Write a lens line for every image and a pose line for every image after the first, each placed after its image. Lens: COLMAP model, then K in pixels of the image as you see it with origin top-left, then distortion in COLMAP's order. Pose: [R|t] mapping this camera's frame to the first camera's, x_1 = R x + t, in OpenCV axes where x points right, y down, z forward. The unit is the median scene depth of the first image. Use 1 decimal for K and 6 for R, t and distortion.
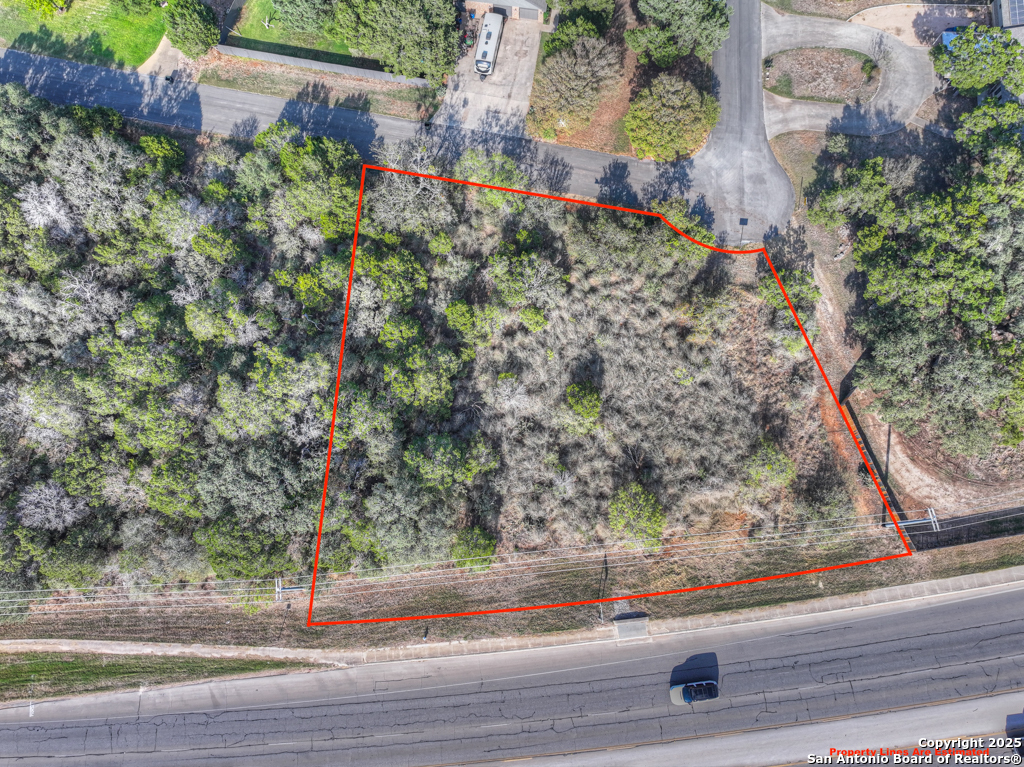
lens RADIAL K [[723.0, 0, 511.0], [0, 723.0, 385.0], [0, 0, 1]] dist [-0.004025, 0.025327]
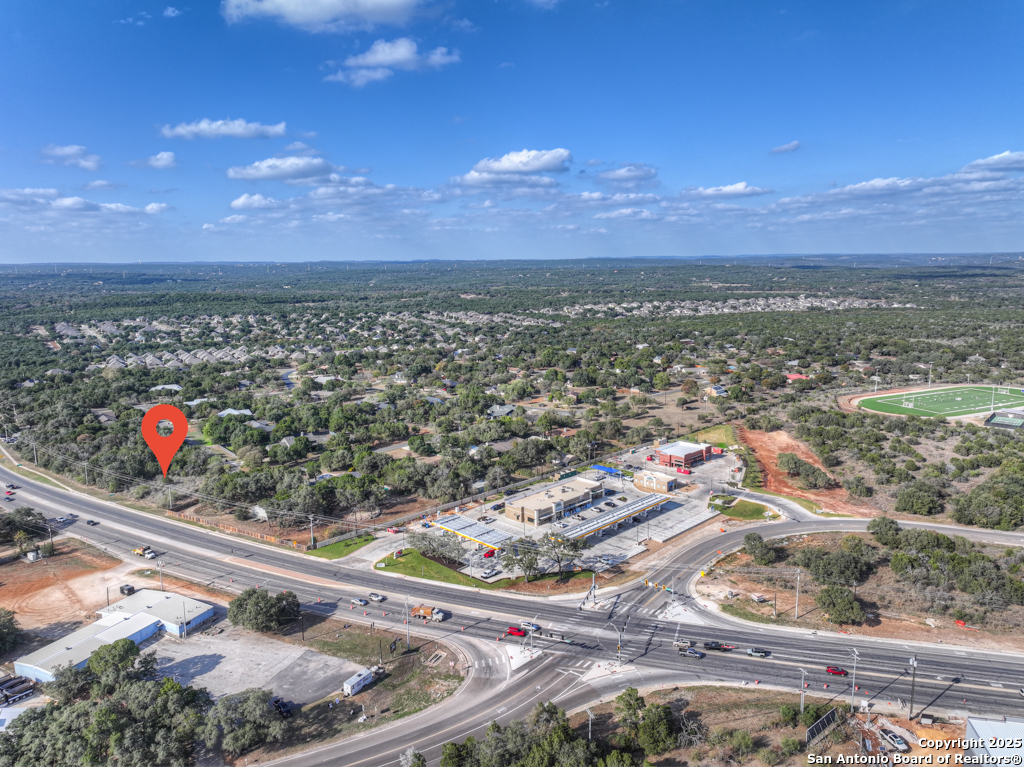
lens RADIAL K [[723.0, 0, 511.0], [0, 723.0, 385.0], [0, 0, 1]] dist [-0.004025, 0.025327]
pose [[0.765093, 0.104904, -0.635317, 3.980807], [-0.621038, 0.380899, -0.685002, 1.362192], [0.170132, 0.918646, 0.356573, -0.521380]]
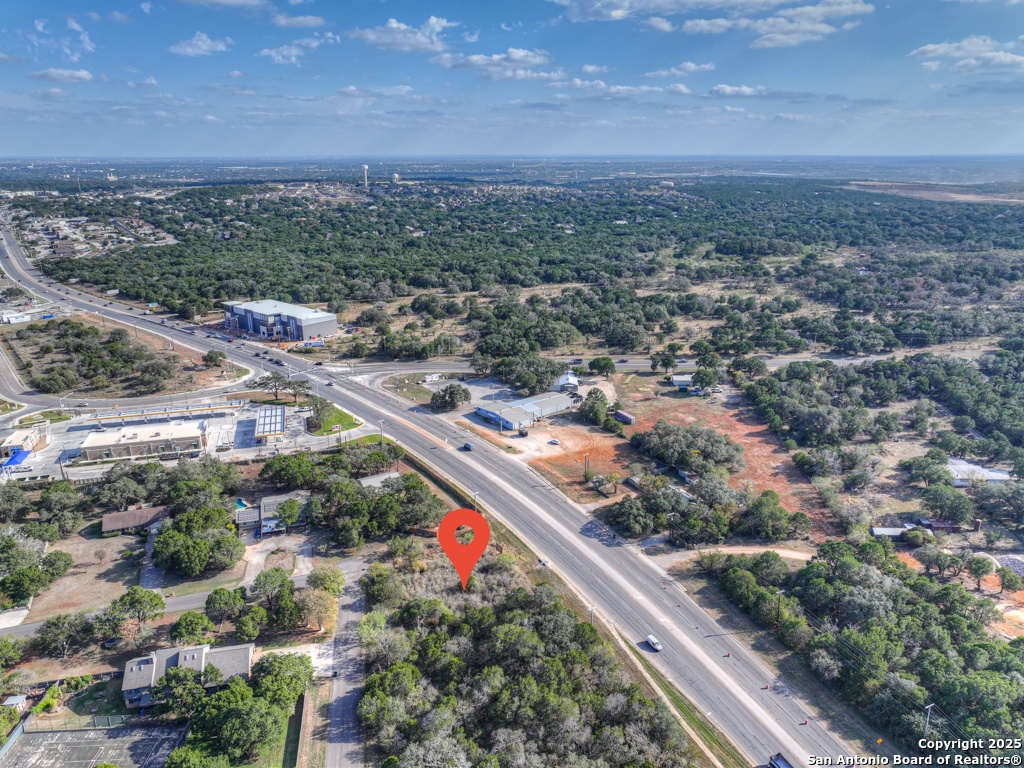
lens RADIAL K [[722.8, 0, 511.7], [0, 722.8, 378.8], [0, 0, 1]] dist [-0.002094, 0.017533]
pose [[-0.371039, -0.275582, 0.886783, -1.907147], [0.900514, 0.126377, 0.416058, -0.937303], [-0.226727, 0.952934, 0.201275, -0.125841]]
